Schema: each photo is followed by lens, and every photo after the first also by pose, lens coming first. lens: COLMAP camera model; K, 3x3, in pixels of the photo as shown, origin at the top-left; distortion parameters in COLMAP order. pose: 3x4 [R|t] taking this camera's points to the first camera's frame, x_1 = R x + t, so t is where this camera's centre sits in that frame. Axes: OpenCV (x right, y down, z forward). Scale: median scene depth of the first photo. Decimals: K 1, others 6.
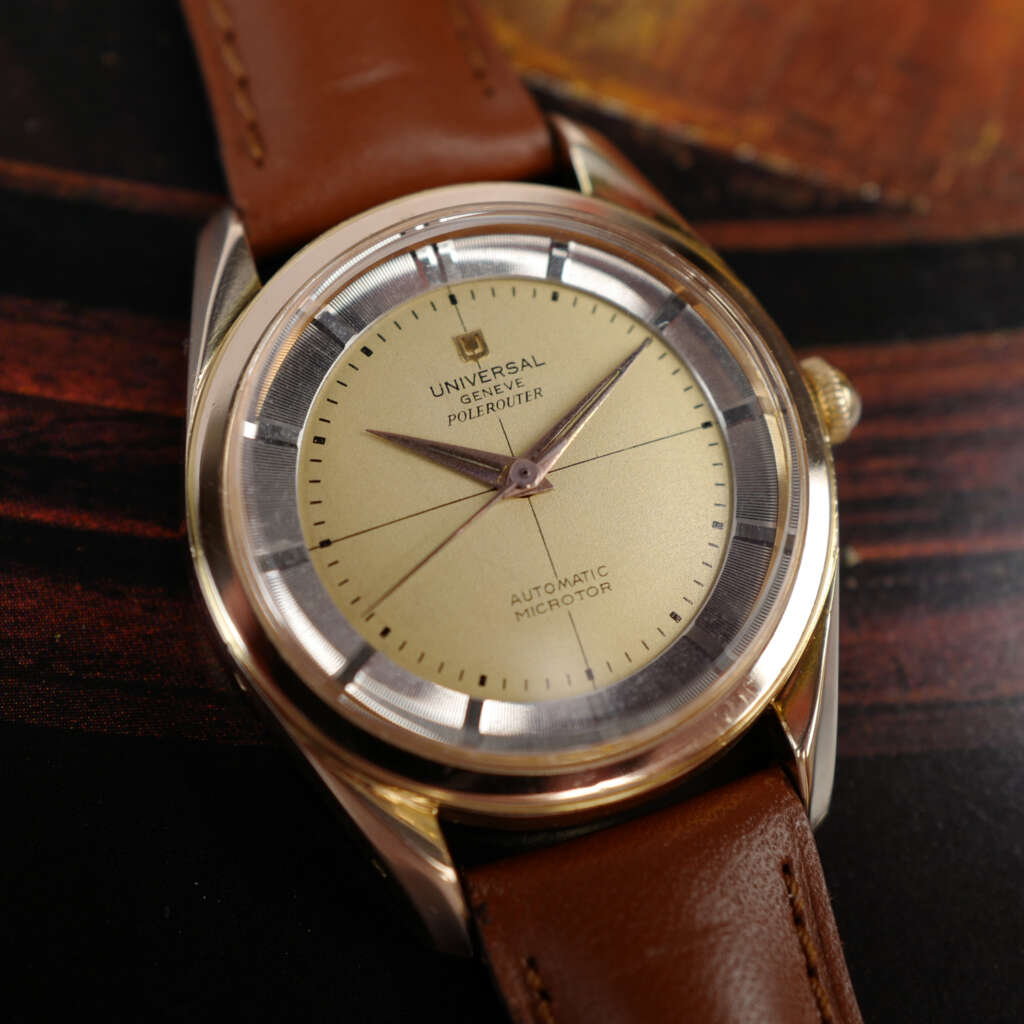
lens RADIAL K [[1895.3, 0, 428.1], [0, 1895.3, 512.0], [0, 0, 1]] dist [0.002470, 0.028849]
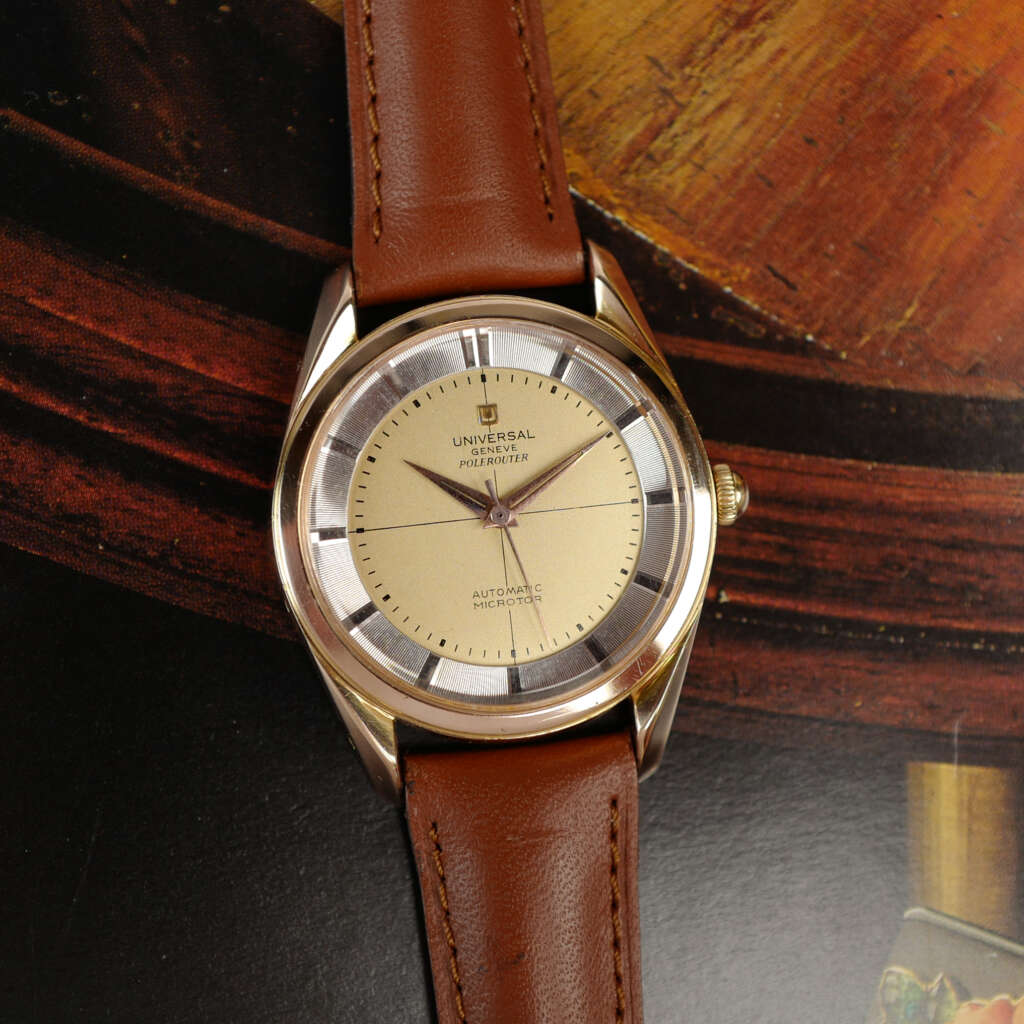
lens RADIAL K [[1895.3, 0, 428.1], [0, 1895.3, 512.0], [0, 0, 1]] dist [0.002470, 0.028849]
pose [[0.974669, 0.218817, -0.046251, 0.061260], [-0.206911, 0.960724, 0.184927, -0.273352], [0.084900, -0.170673, 0.981663, -0.441580]]
